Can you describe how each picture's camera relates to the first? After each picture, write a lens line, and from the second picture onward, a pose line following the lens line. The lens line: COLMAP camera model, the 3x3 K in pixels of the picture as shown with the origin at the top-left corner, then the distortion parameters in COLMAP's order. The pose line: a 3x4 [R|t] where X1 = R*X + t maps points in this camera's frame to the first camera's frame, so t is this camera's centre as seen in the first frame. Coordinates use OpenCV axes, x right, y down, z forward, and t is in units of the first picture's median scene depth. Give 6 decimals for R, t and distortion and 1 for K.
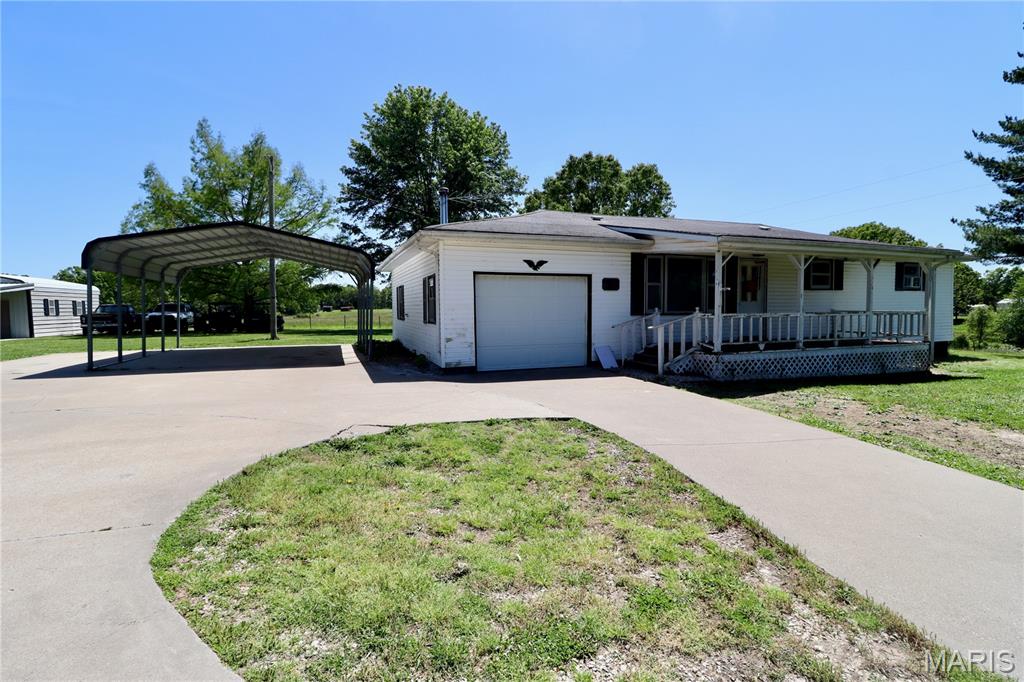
lens RADIAL K [[478.0, 0, 512.8], [0, 478.0, 326.6], [0, 0, 1]] dist [-0.001678, -0.013565]
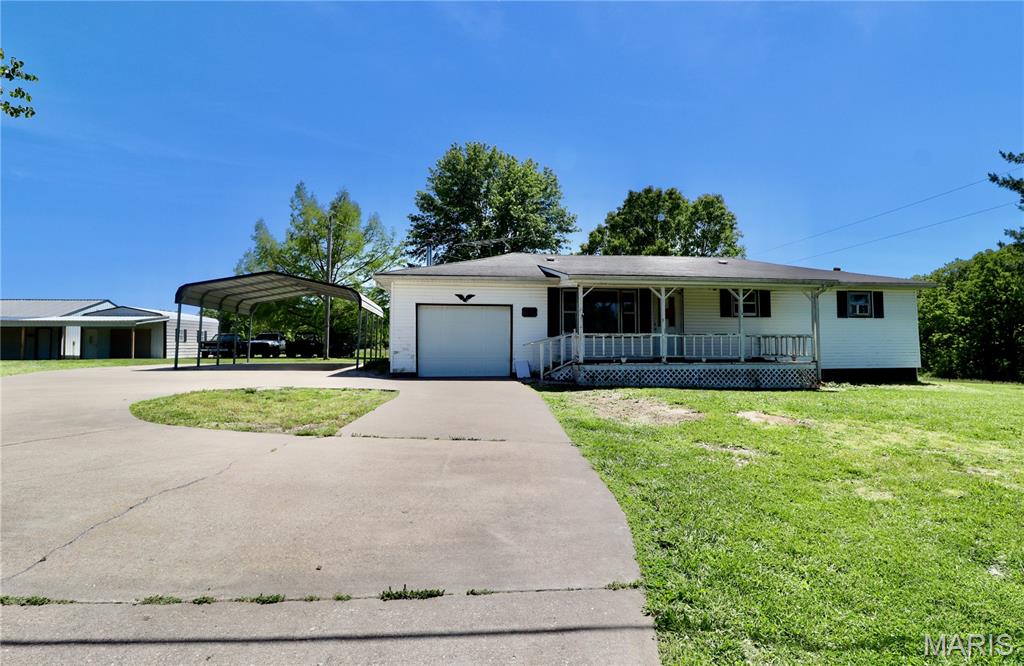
lens RADIAL K [[502.1, 0, 512.8], [0, 502.1, 316.6], [0, 0, 1]] dist [0.000308, -0.021309]
pose [[0.977384, -0.004272, -0.211429, 0.163923], [-0.015402, 0.995703, -0.091317, 0.016938], [0.210910, 0.092509, 0.973118, -0.114516]]
